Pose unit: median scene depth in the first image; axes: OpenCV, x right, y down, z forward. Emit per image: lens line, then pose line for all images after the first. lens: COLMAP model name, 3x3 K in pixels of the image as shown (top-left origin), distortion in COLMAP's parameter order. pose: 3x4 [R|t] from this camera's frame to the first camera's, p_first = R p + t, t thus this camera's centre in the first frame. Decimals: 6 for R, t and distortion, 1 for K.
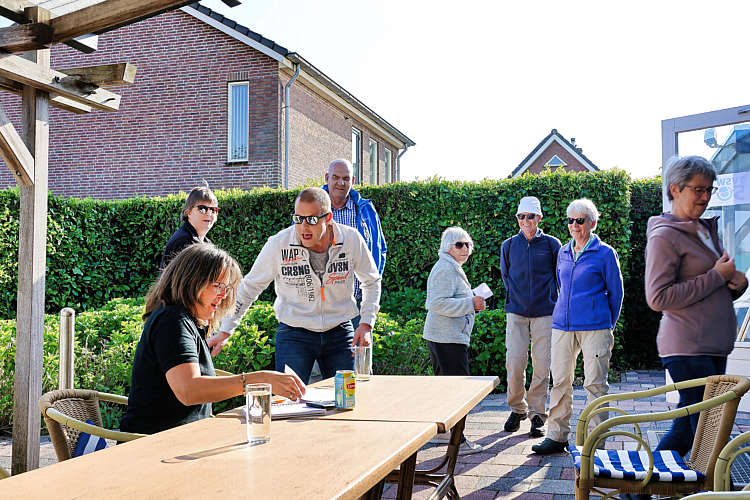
lens RADIAL K [[739.6, 0, 375.0], [0, 739.6, 250.0], [0, 0, 1]] dist [0.012087, 0.011203]
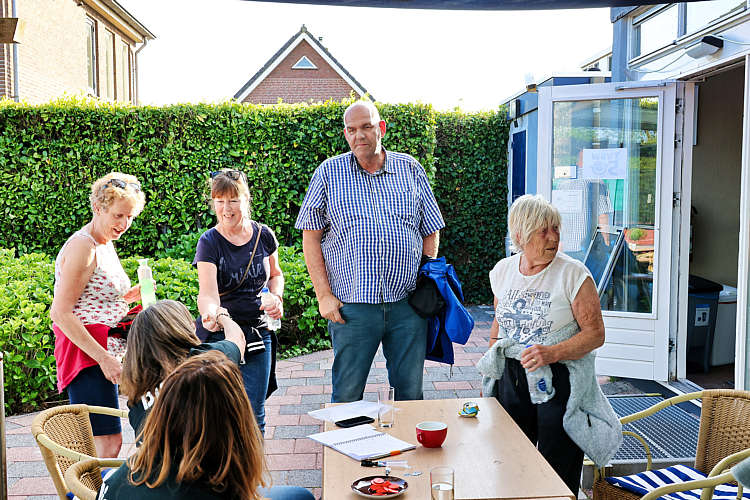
lens RADIAL K [[826.7, 0, 375.0], [0, 826.7, 250.0], [0, 0, 1]] dist [0.011704, -0.000300]
pose [[0.935656, -0.021959, 0.352231, -0.101797], [-0.021406, 0.992693, 0.118751, -0.041922], [-0.352265, -0.118650, 0.928349, 0.013356]]
